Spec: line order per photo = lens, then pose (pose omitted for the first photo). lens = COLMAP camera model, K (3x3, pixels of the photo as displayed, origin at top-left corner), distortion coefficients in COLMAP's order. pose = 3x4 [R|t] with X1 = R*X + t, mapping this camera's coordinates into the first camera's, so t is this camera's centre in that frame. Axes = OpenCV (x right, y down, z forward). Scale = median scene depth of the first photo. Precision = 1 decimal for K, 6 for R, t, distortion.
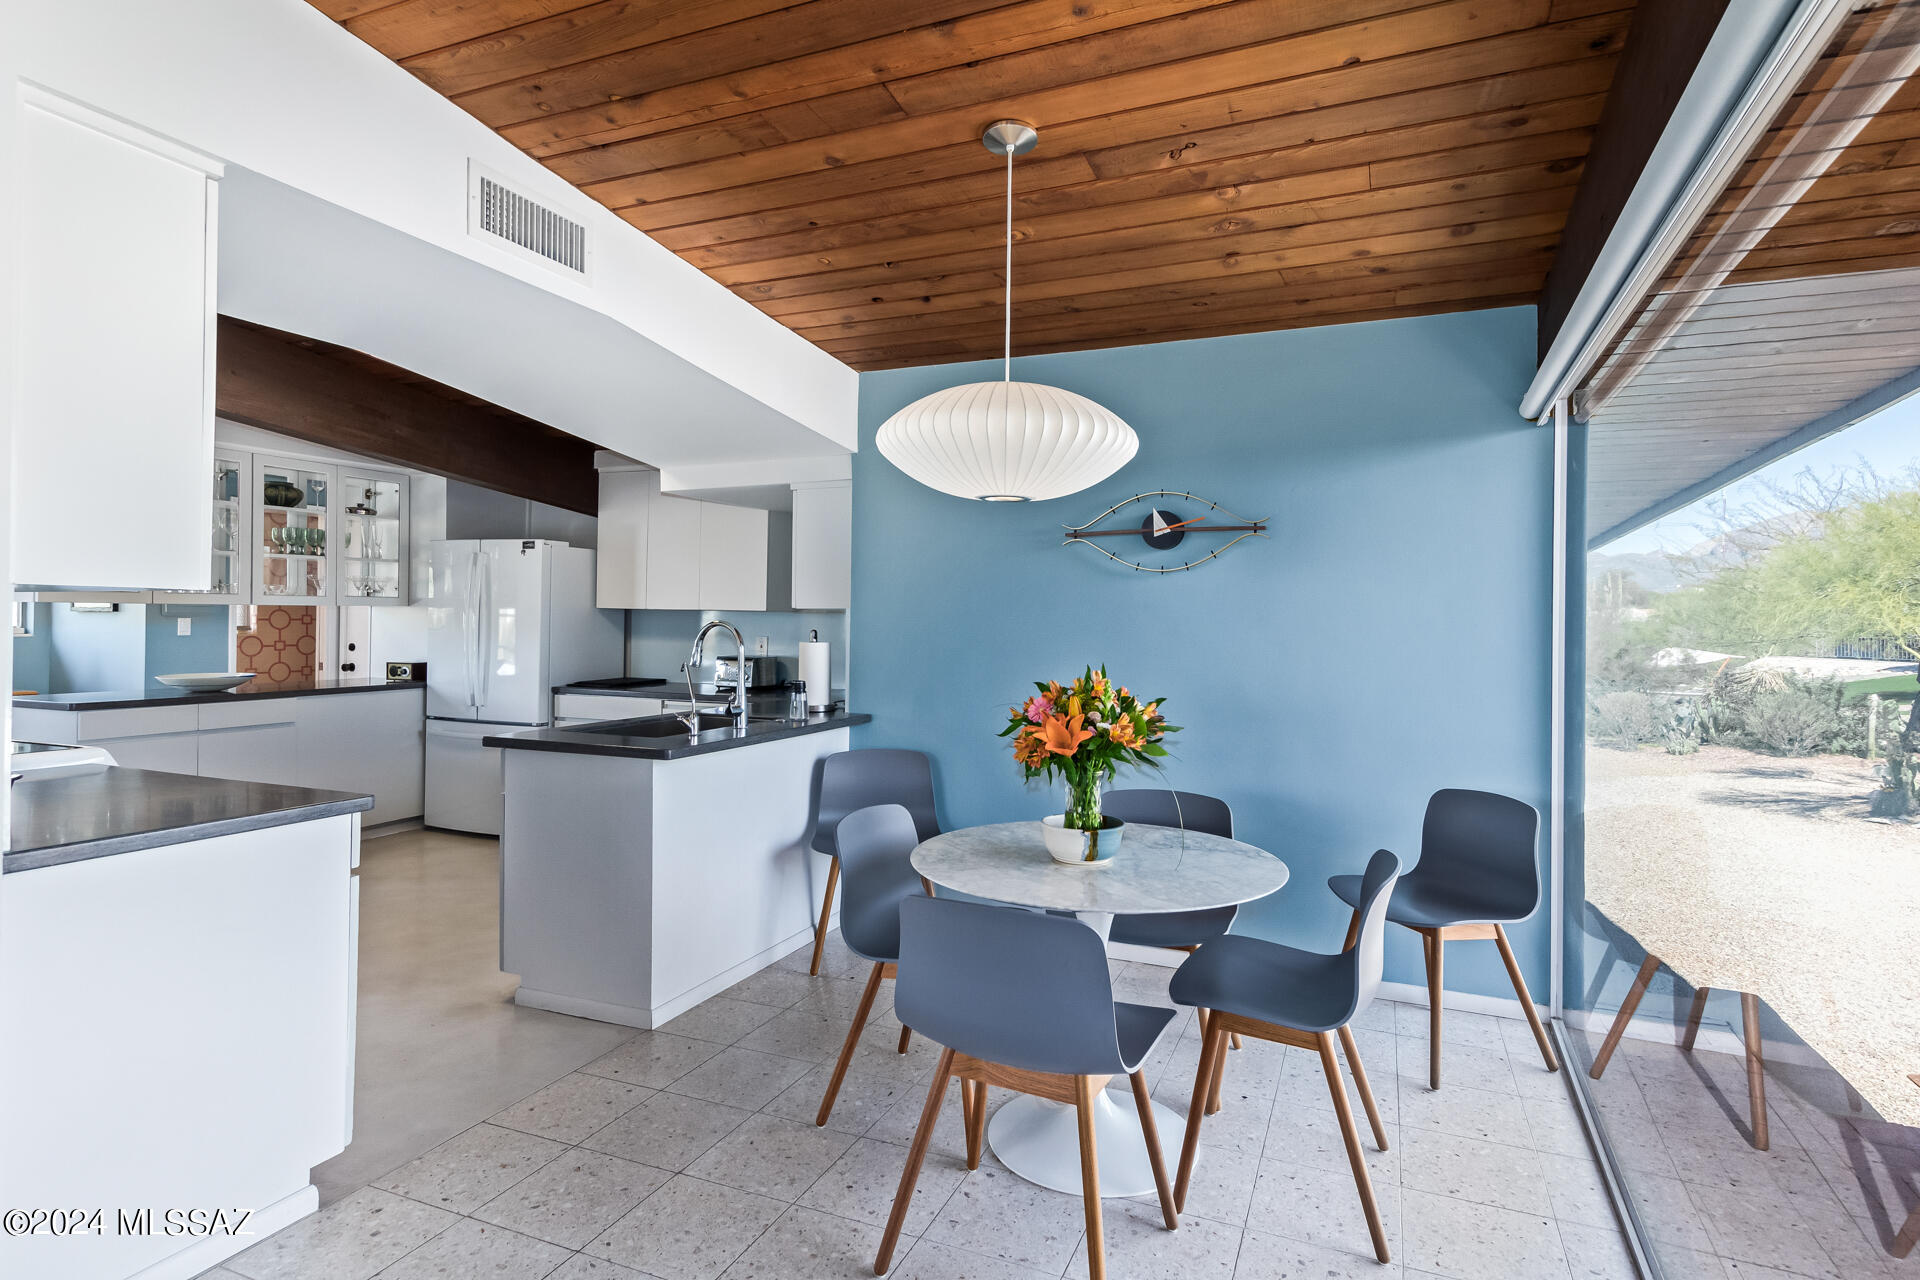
lens RADIAL K [[945.7, 0, 1021.0], [0, 945.7, 617.5], [0, 0, 1]] dist [0.035238, 0.000502]
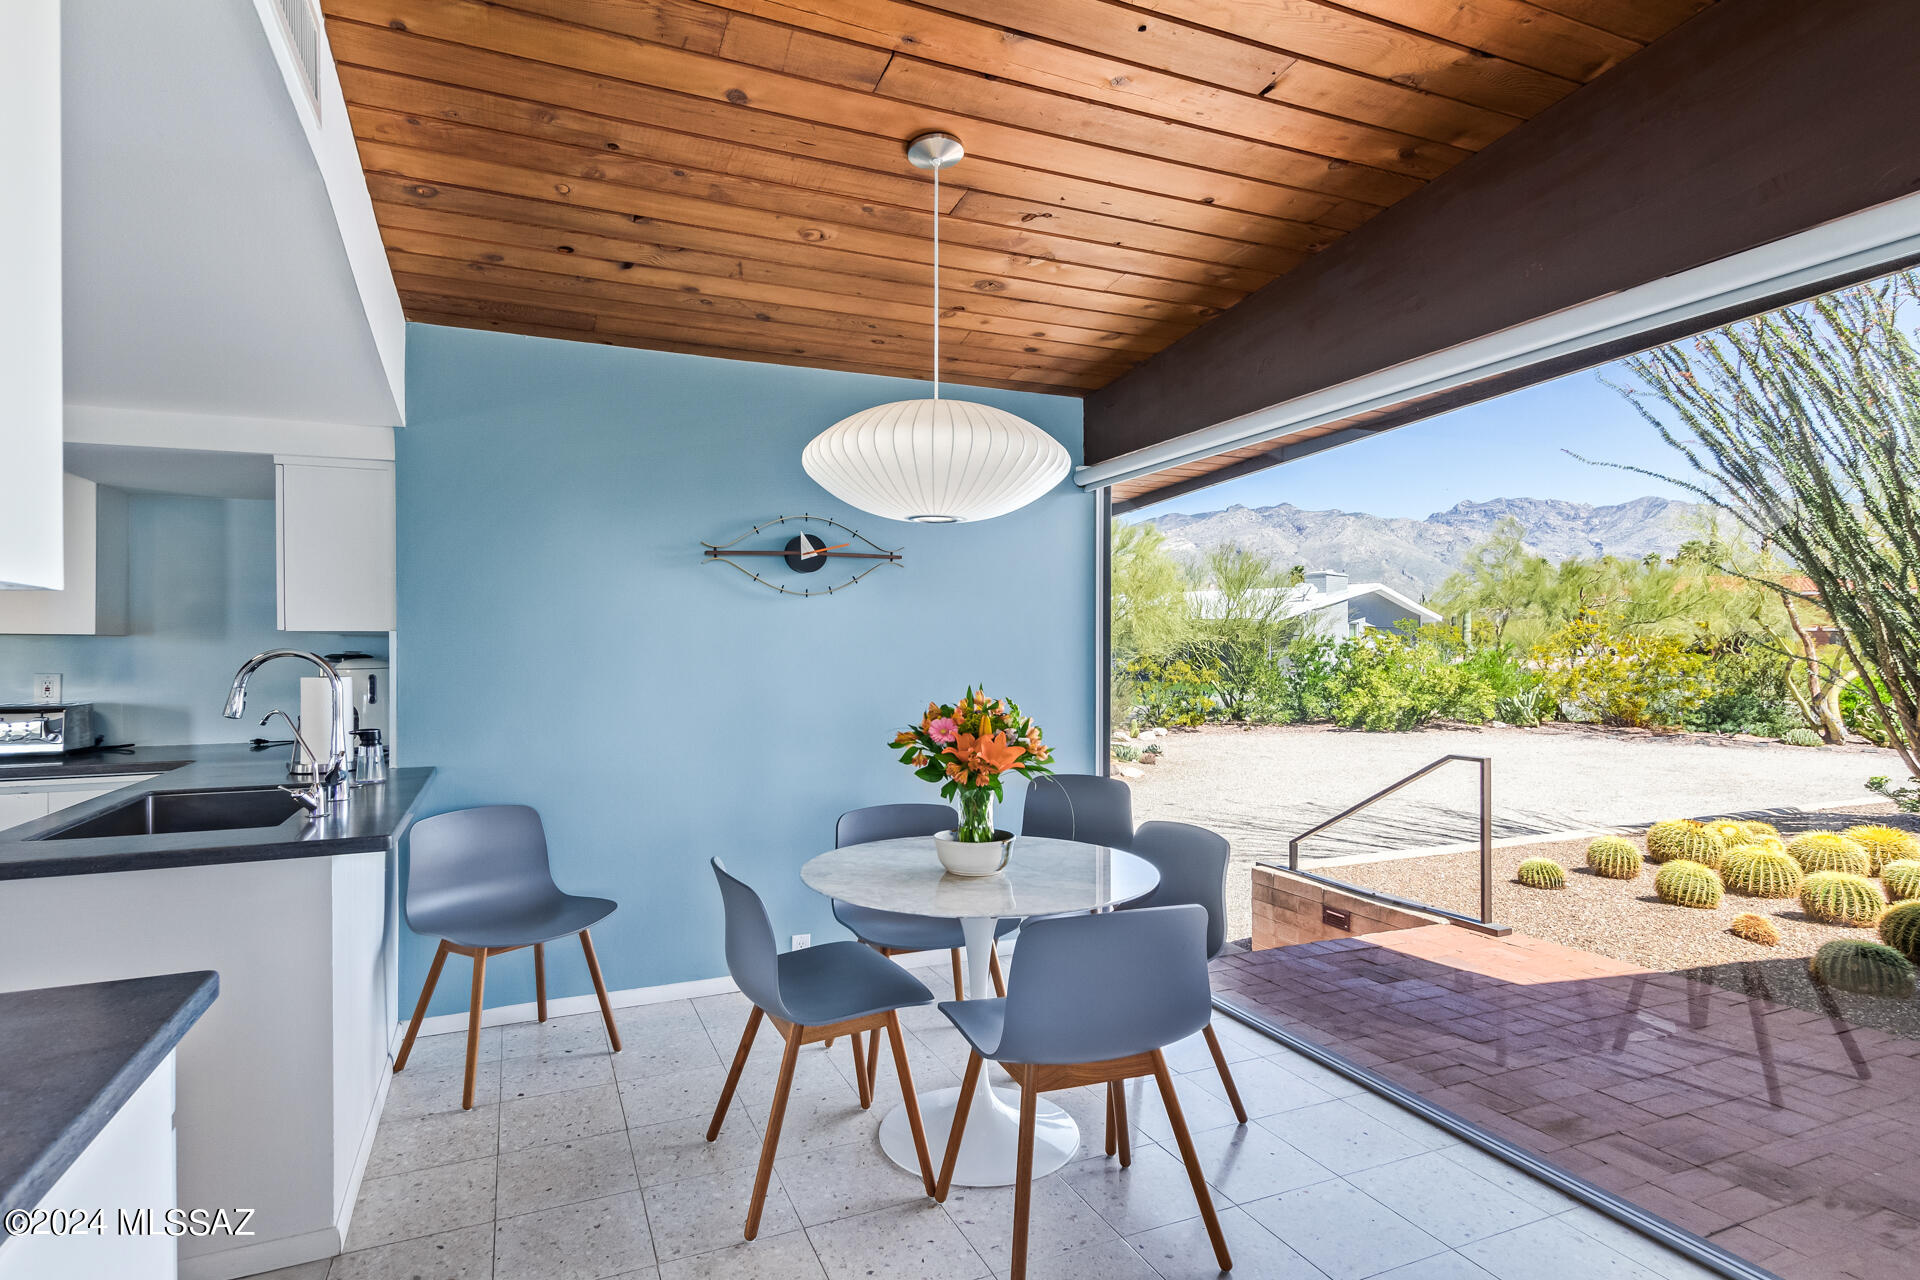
lens RADIAL K [[927.8, 0, 903.9], [0, 927.8, 653.3], [0, 0, 1]] dist [0.031059, -0.000354]
pose [[0.735130, -0.017247, 0.677707, -0.298075], [0.006751, 0.999813, 0.018121, -0.002060], [-0.677892, -0.008746, 0.735109, 0.132634]]
